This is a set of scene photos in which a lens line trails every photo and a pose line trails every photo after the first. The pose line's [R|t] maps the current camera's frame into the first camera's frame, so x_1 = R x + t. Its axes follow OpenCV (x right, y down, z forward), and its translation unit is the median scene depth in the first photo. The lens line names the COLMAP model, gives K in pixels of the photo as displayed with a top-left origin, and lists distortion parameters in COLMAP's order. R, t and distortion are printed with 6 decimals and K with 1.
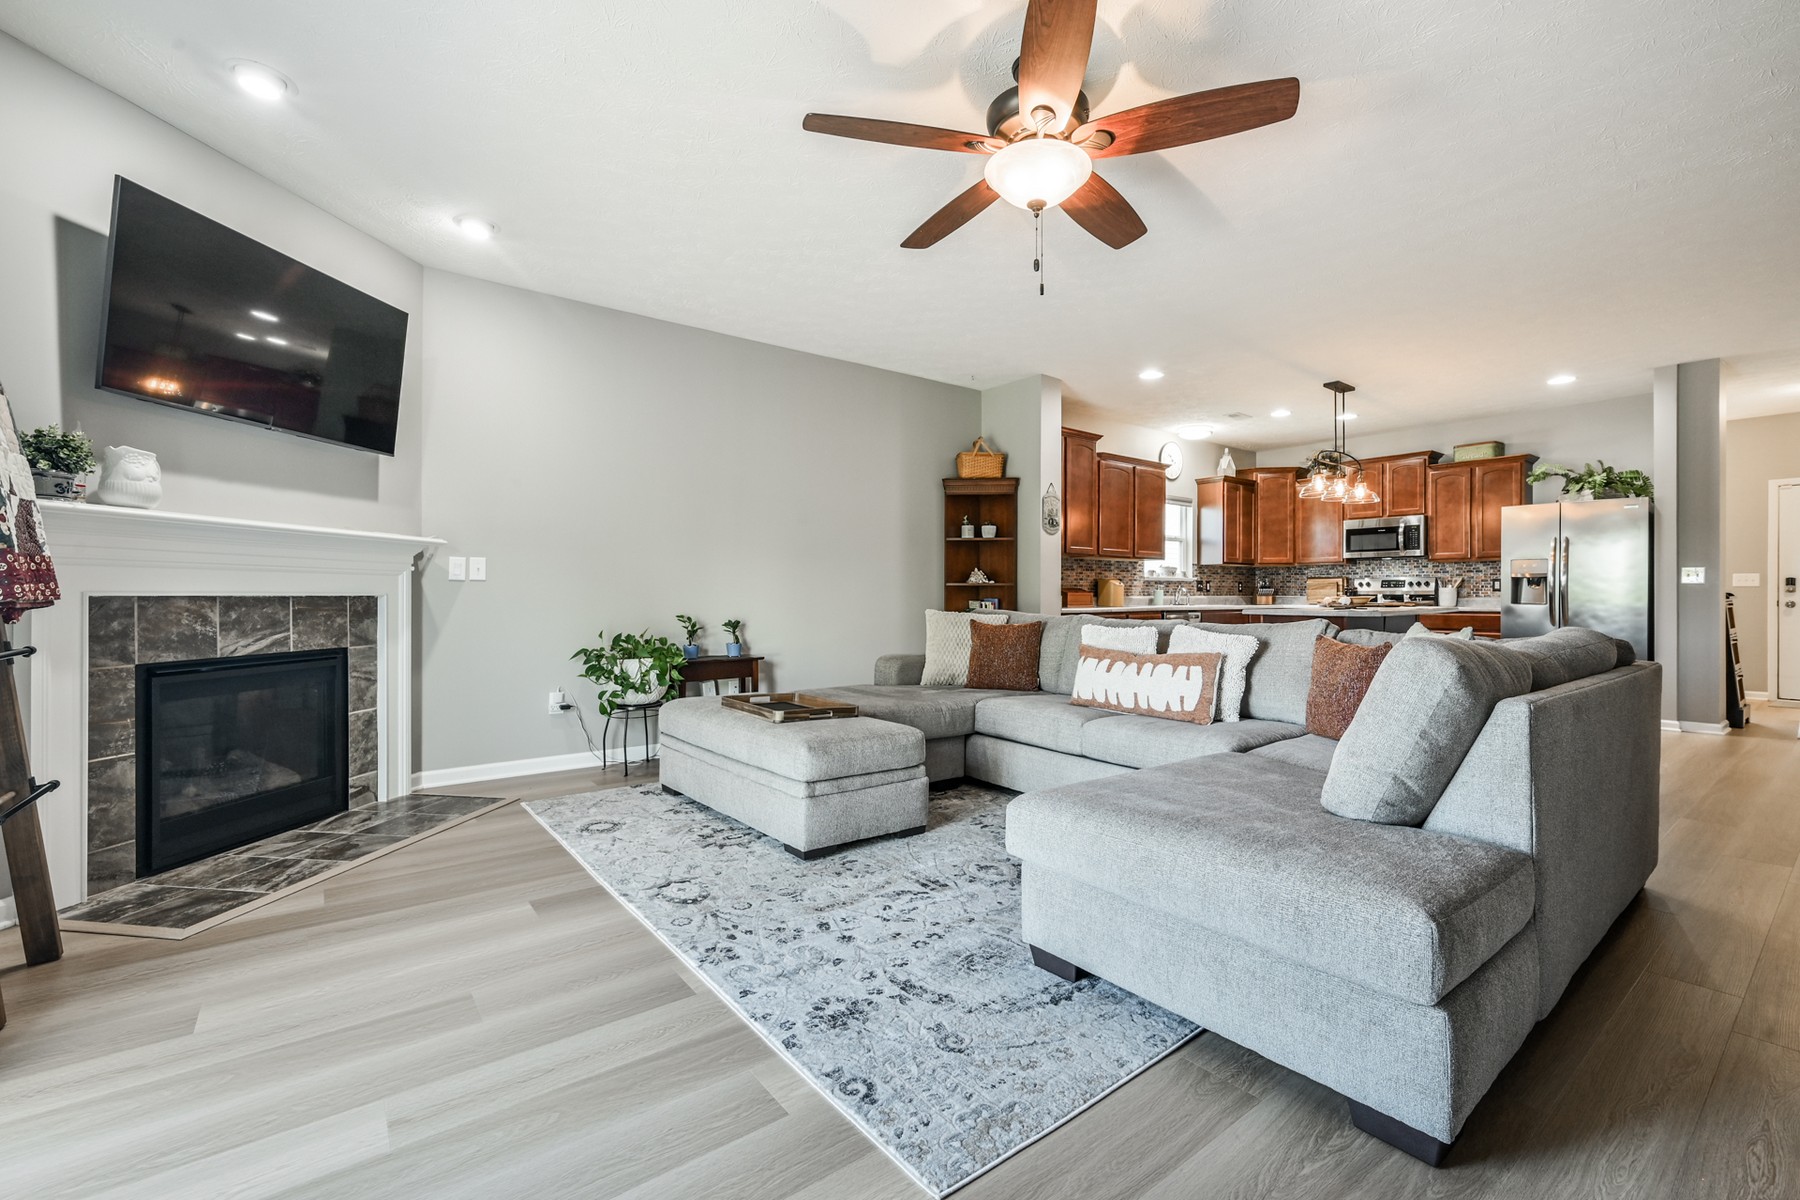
lens RADIAL K [[777.8, 0, 890.3], [0, 777.8, 593.9], [0, 0, 1]] dist [-0.003290, -0.000085]
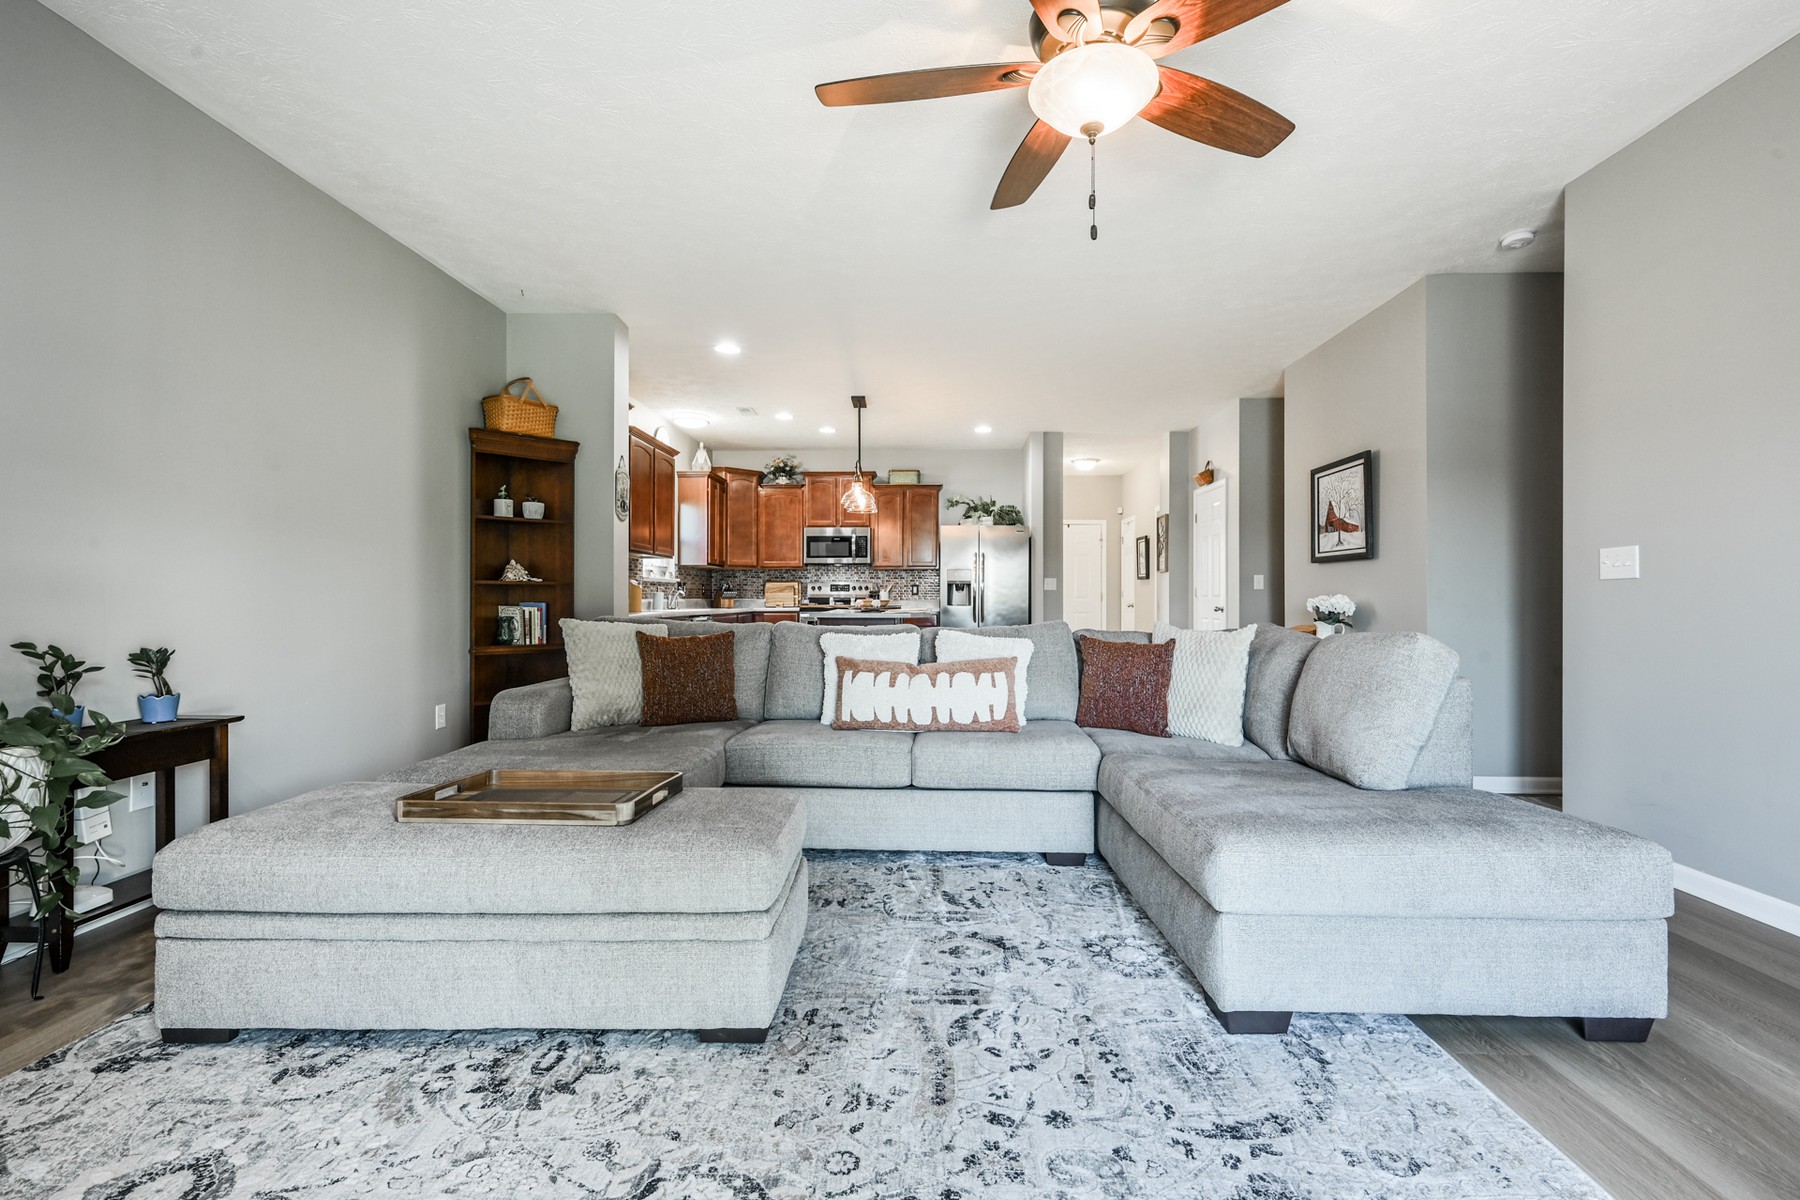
lens RADIAL K [[817.5, 0, 917.4], [0, 817.5, 598.9], [0, 0, 1]] dist [0.002700, 0.000450]
pose [[0.624149, -0.000031, 0.781305, -0.273138], [-0.002195, 0.999996, 0.001793, 0.000504], [-0.781302, -0.002834, 0.624146, 0.267560]]
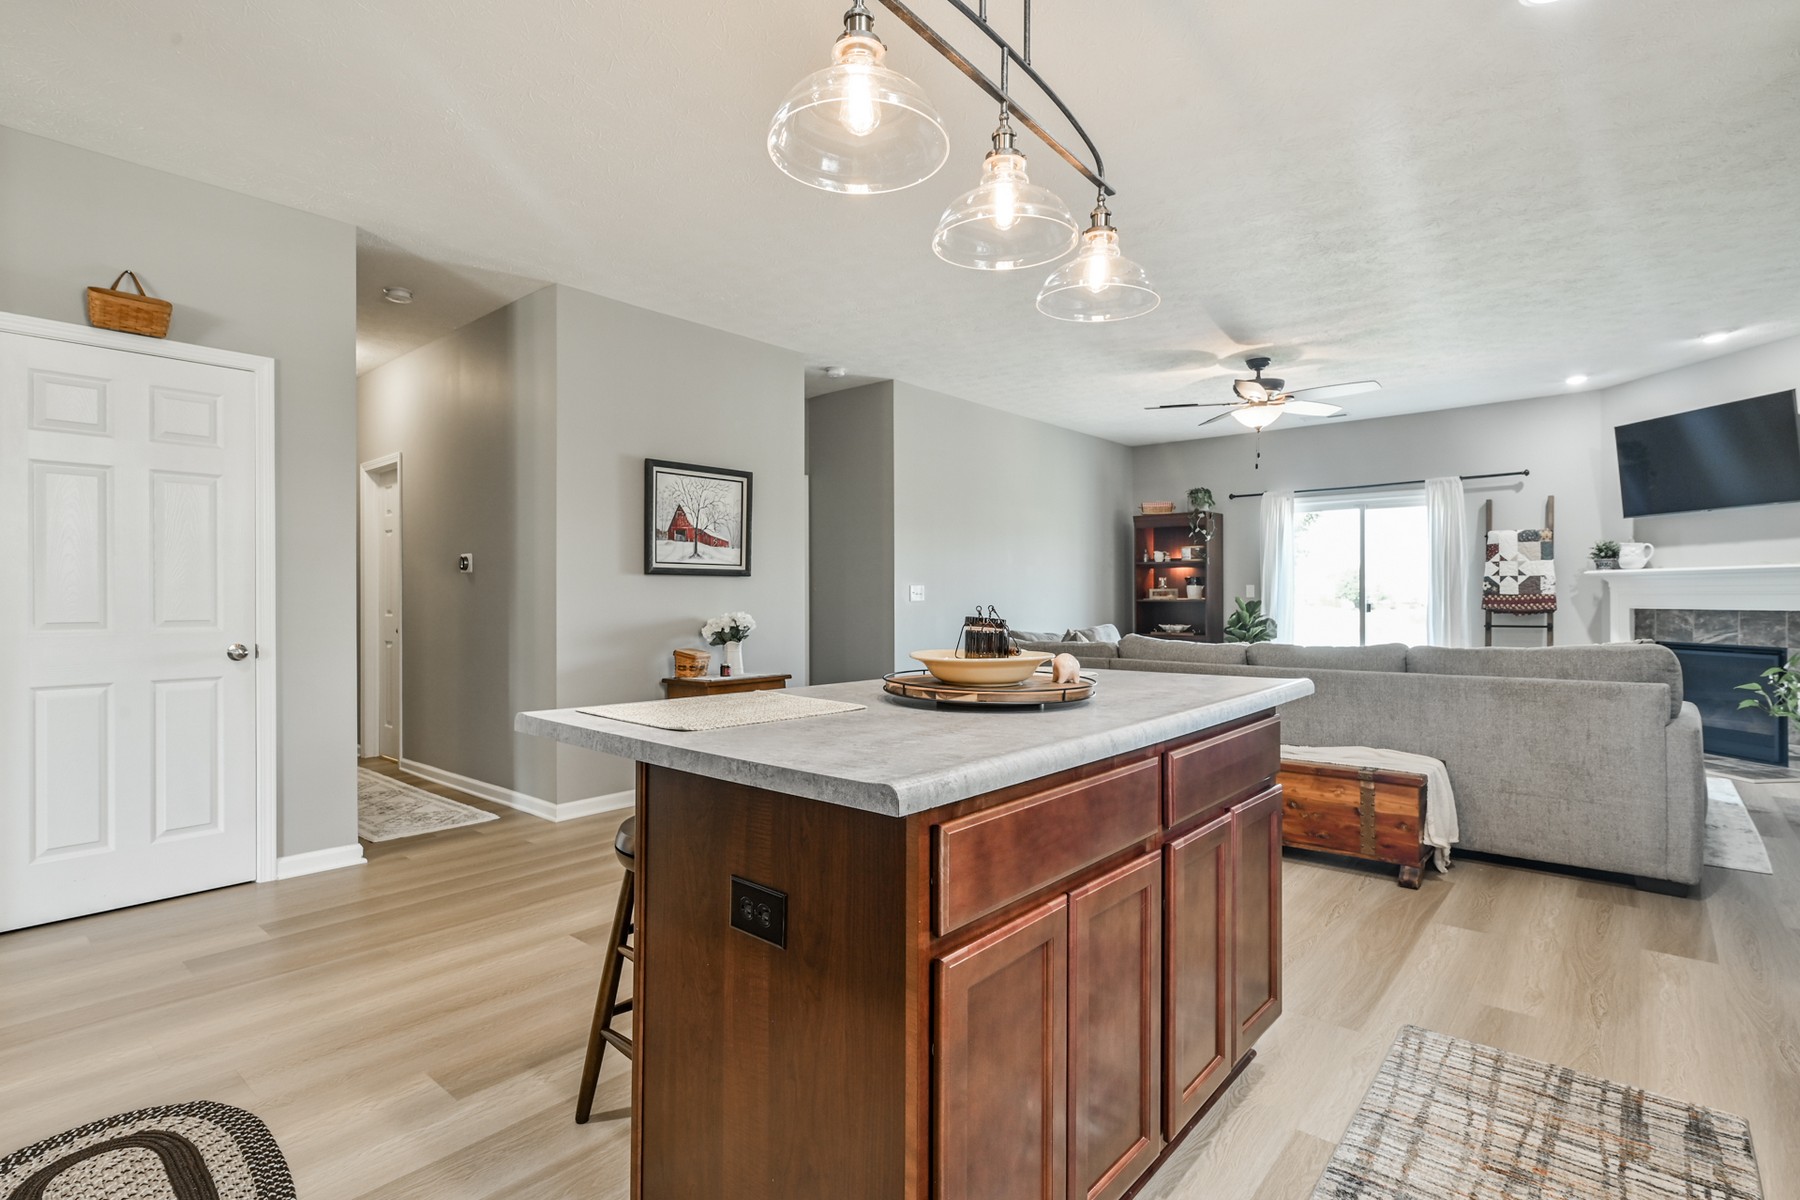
lens RADIAL K [[849.8, 0, 886.6], [0, 849.8, 601.9], [0, 0, 1]] dist [0.006346, 0.000782]
pose [[-0.980697, 0.004953, -0.195471, 0.742001], [0.004178, 0.999982, 0.004379, -0.016738], [0.195489, 0.003478, -0.980700, 1.387498]]
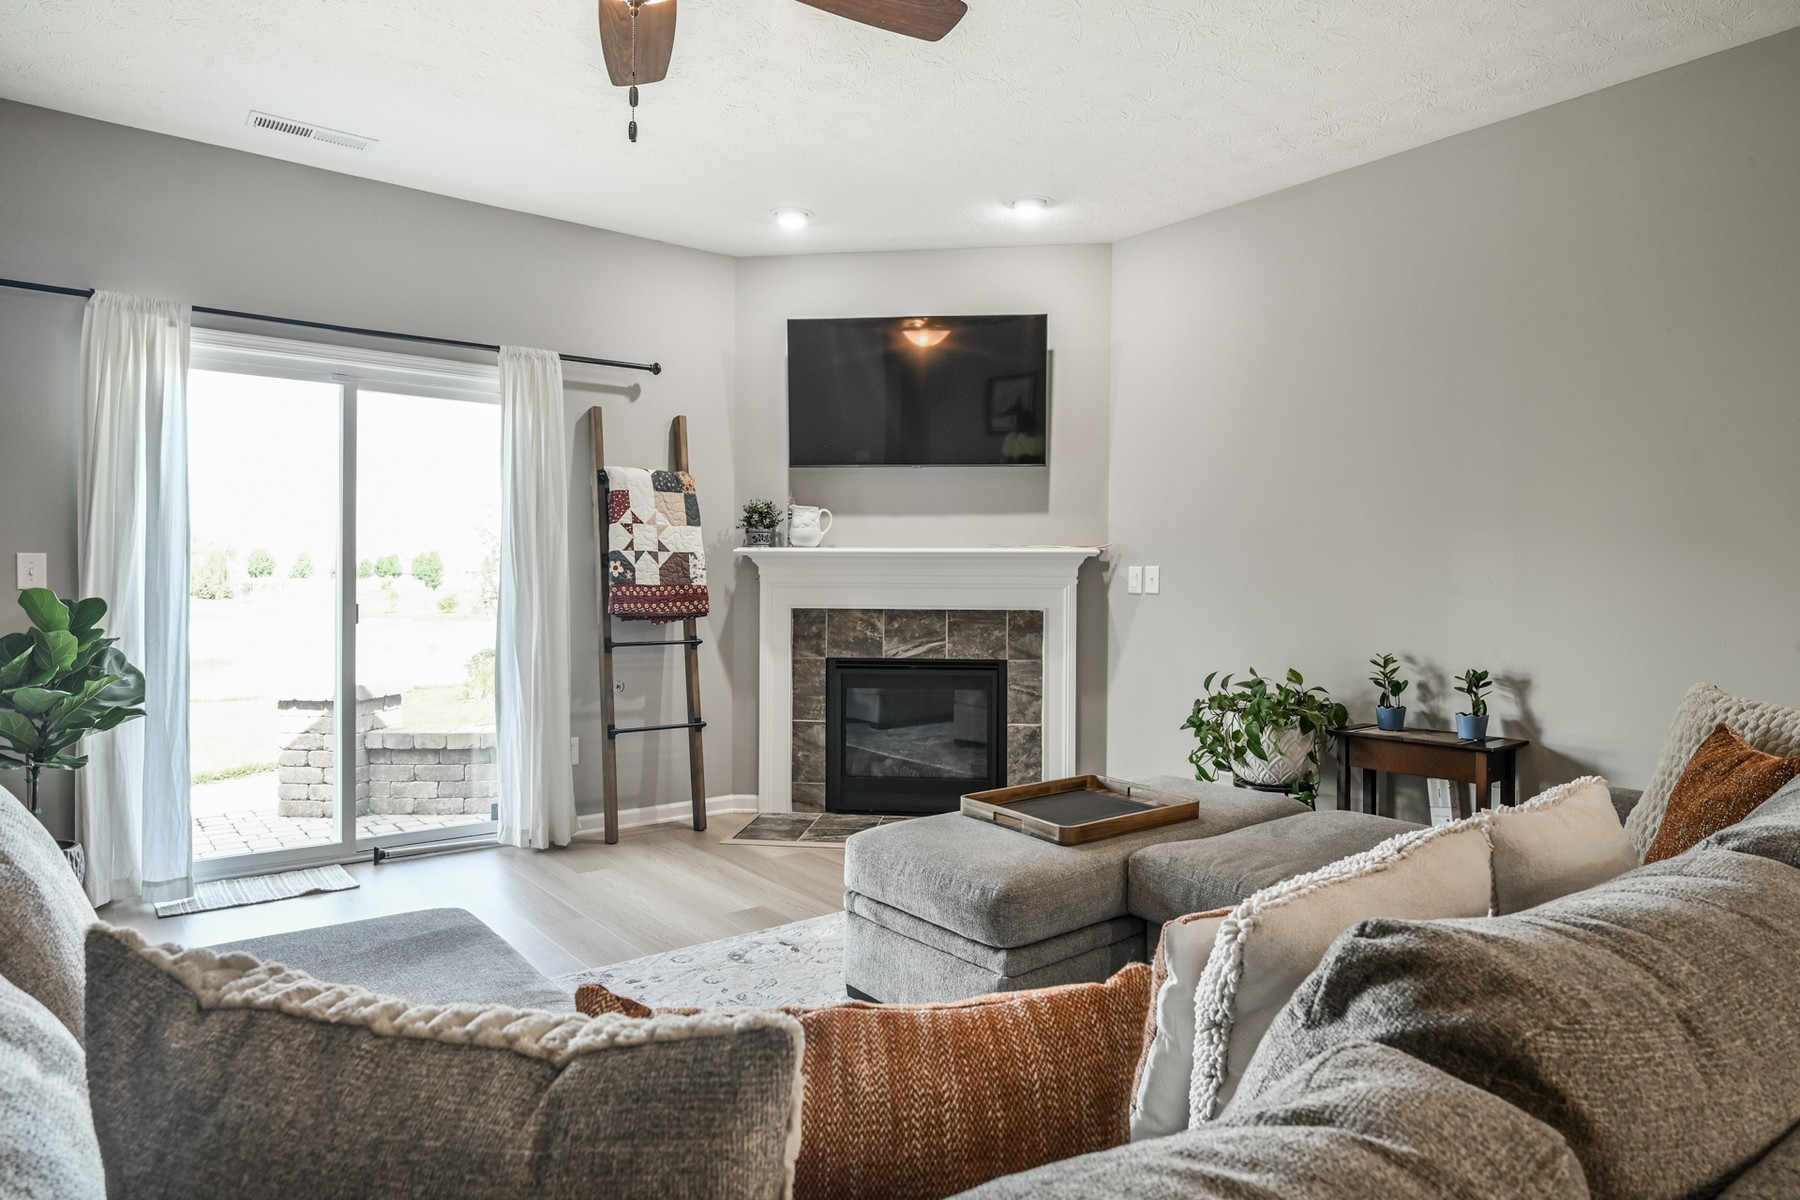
lens RADIAL K [[1073.7, 0, 903.1], [0, 1073.7, 584.3], [0, 0, 1]] dist [0.000341, 0.000847]
pose [[0.001038, 0.001178, -0.999999, 0.461148], [-0.002853, 0.999995, 0.001175, -0.020932], [0.999995, 0.002852, 0.001041, 0.548204]]
